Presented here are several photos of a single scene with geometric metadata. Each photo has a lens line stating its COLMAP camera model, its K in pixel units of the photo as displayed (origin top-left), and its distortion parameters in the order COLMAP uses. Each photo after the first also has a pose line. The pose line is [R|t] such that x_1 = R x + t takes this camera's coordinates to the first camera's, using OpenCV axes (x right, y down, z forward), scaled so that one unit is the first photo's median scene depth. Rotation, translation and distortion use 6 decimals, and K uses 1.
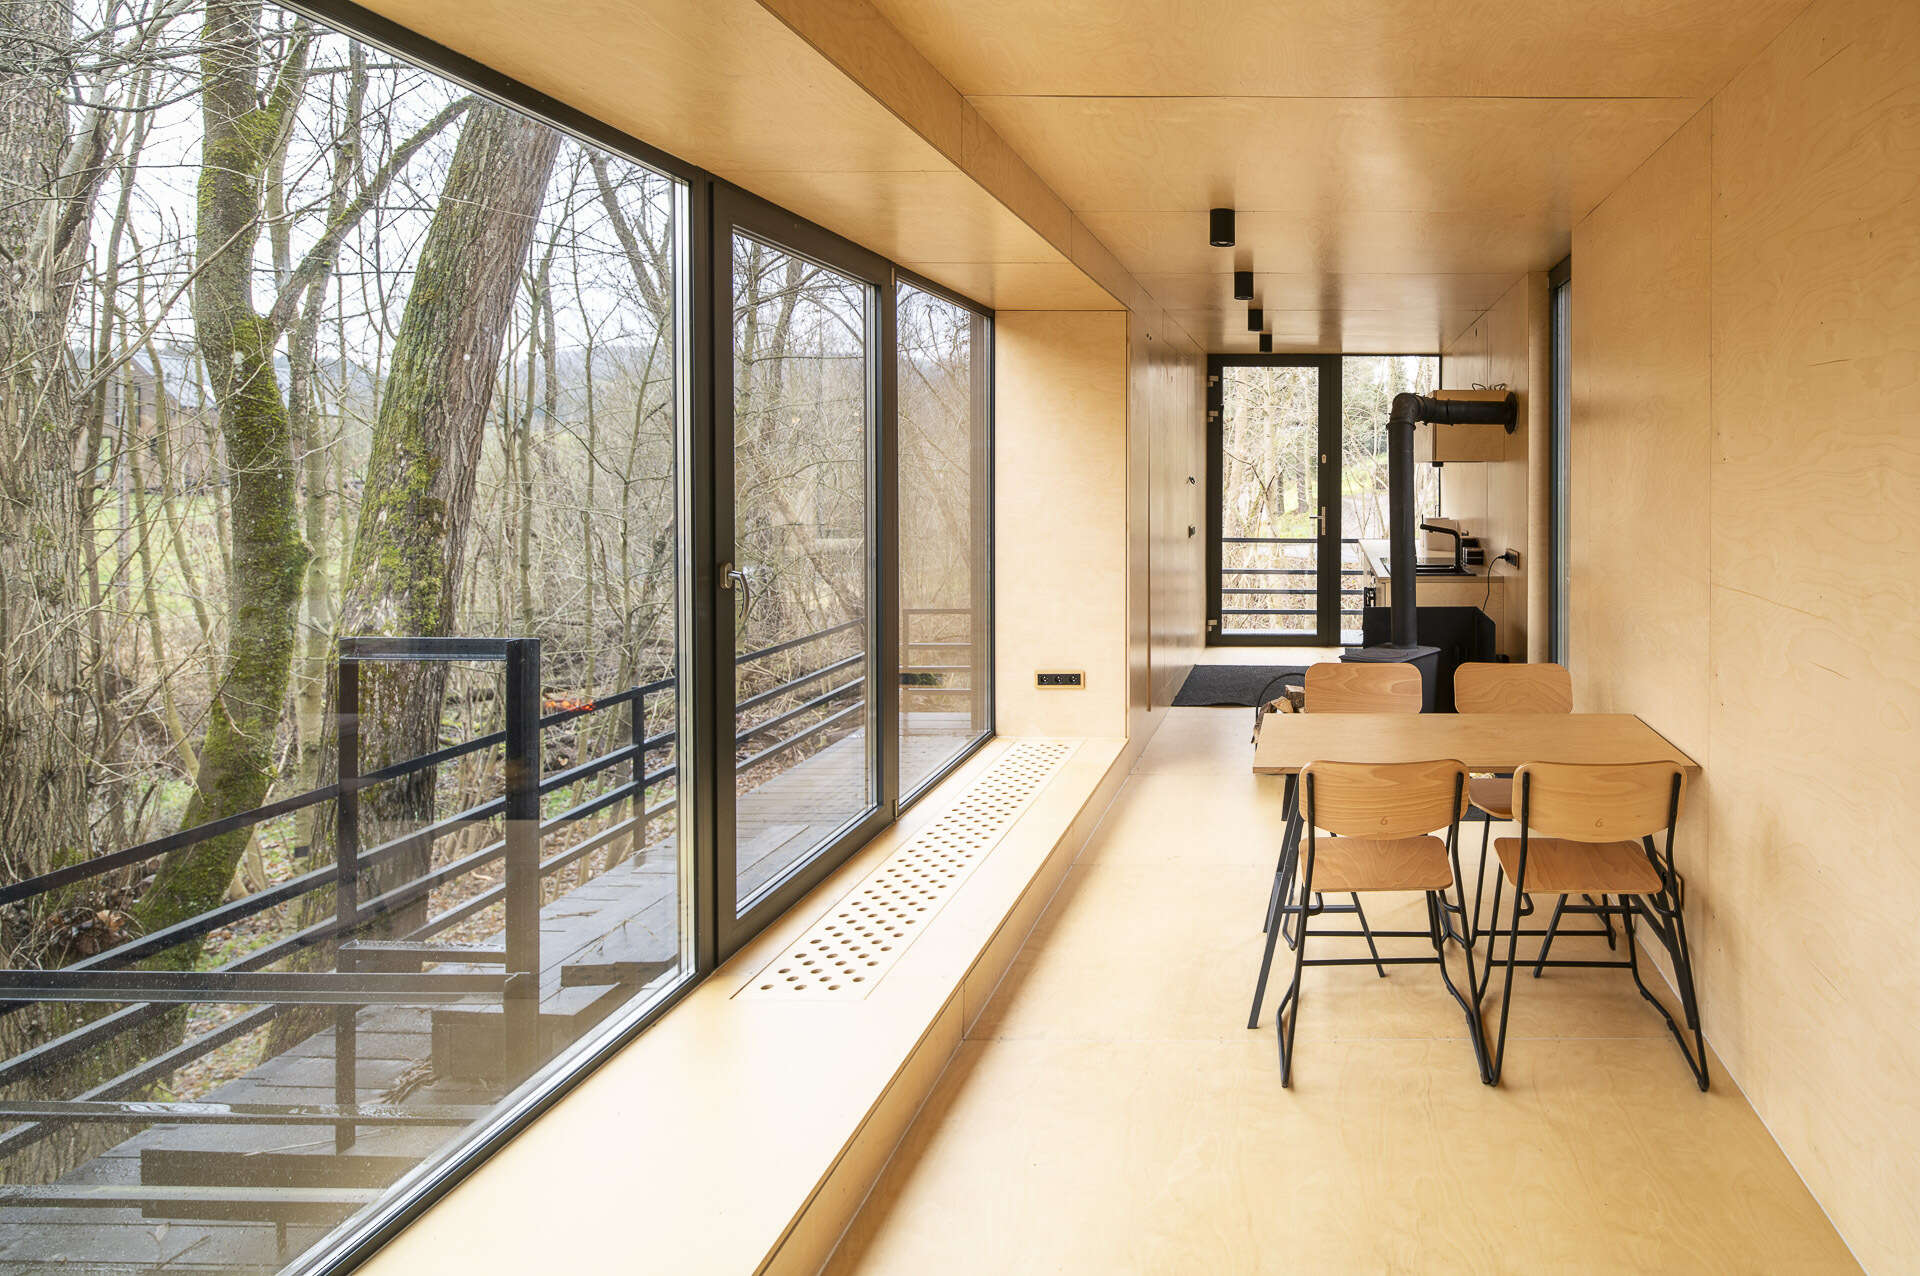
lens RADIAL K [[7678.7, 0, 960.0], [0, 7678.7, 638.0], [0, 0, 1]] dist [-0.064373, -2.041724]
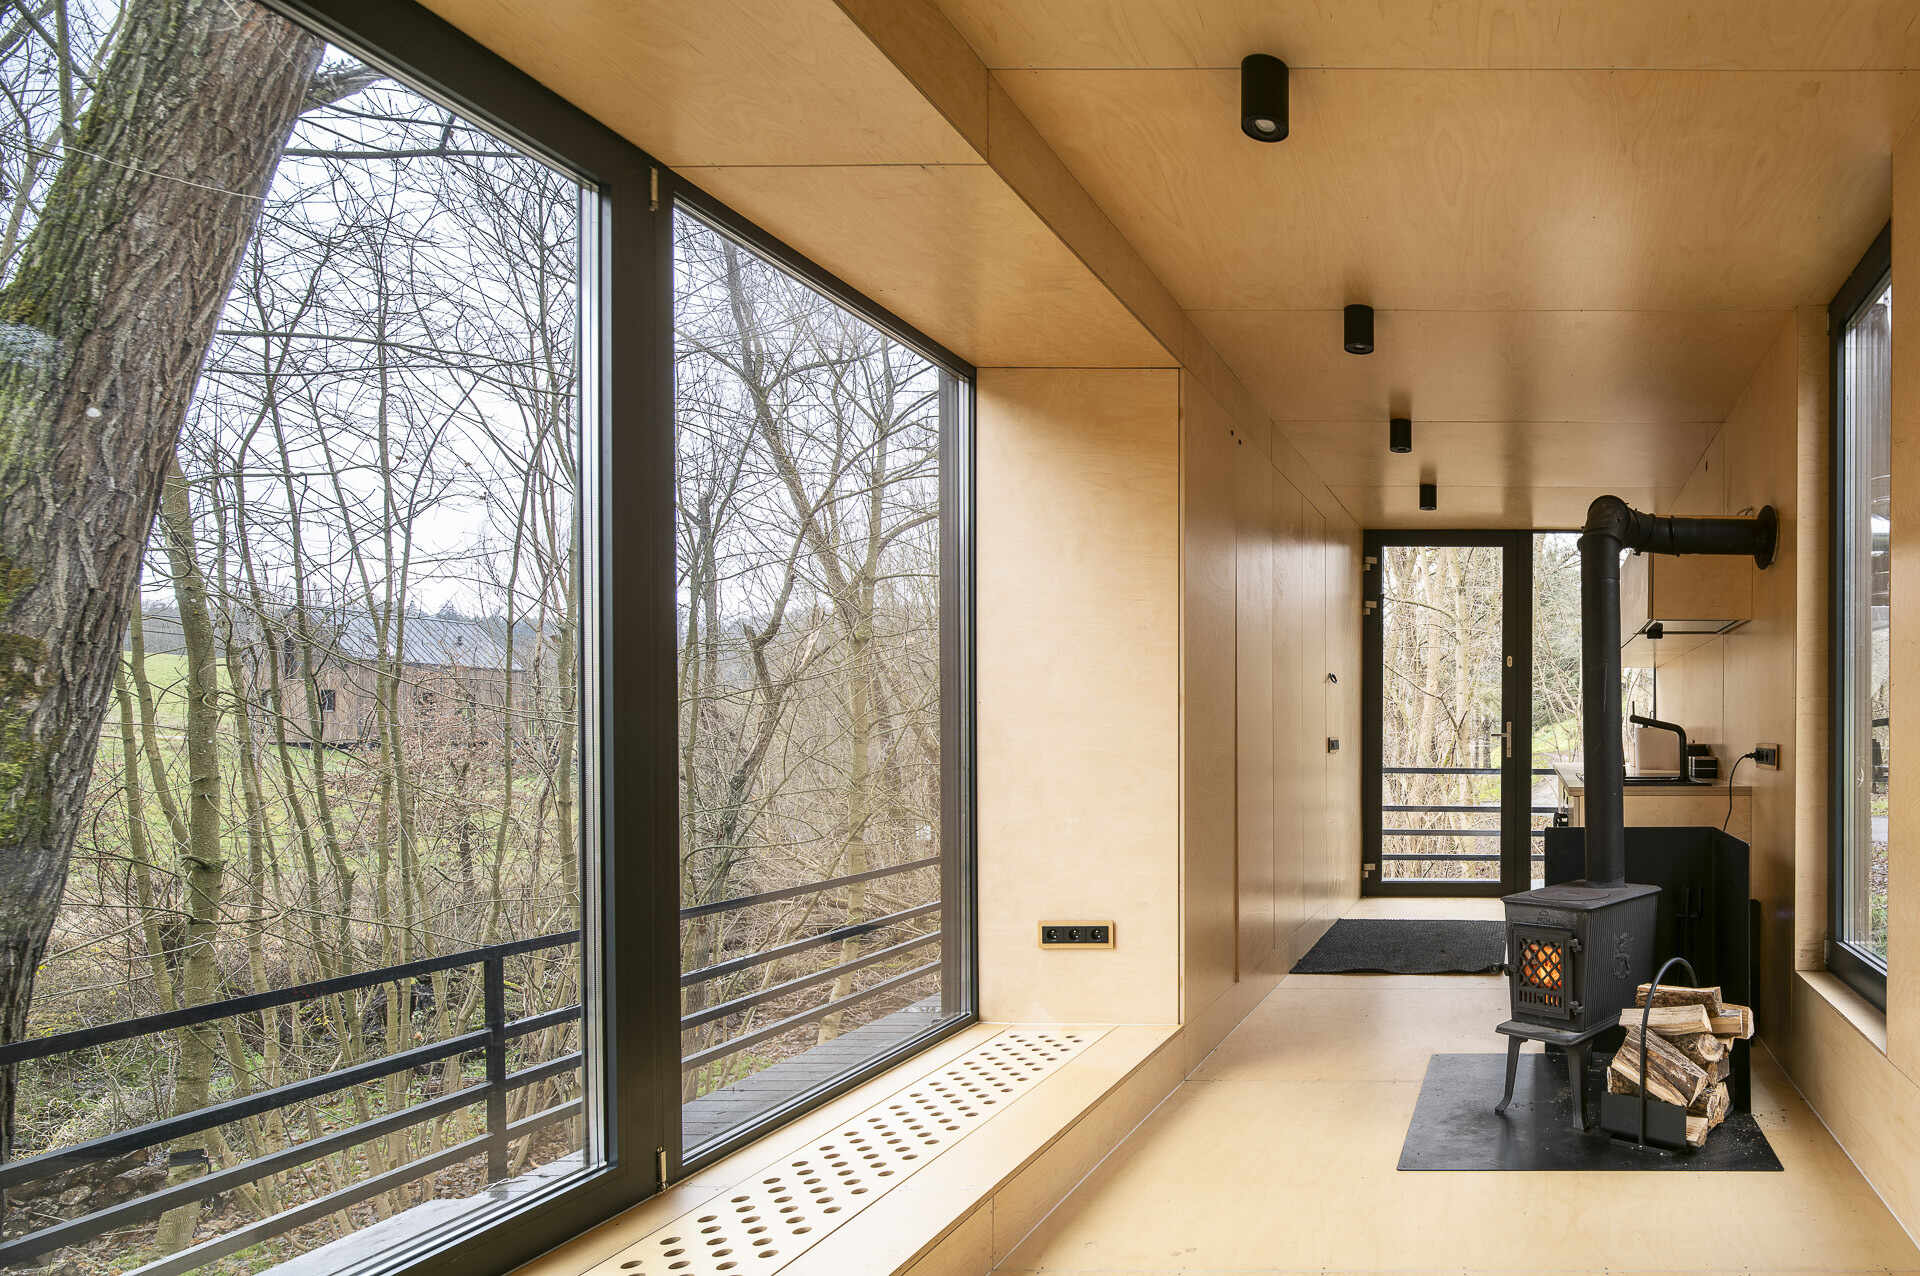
lens RADIAL K [[7678.7, 0, 960.0], [0, 7678.7, 638.0], [0, 0, 1]] dist [-0.064373, -2.041724]
pose [[0.999618, 0.001762, -0.027583, 0.018920], [-0.002701, 0.999417, -0.034037, 0.002192], [0.027507, 0.034098, 0.999040, 0.311192]]
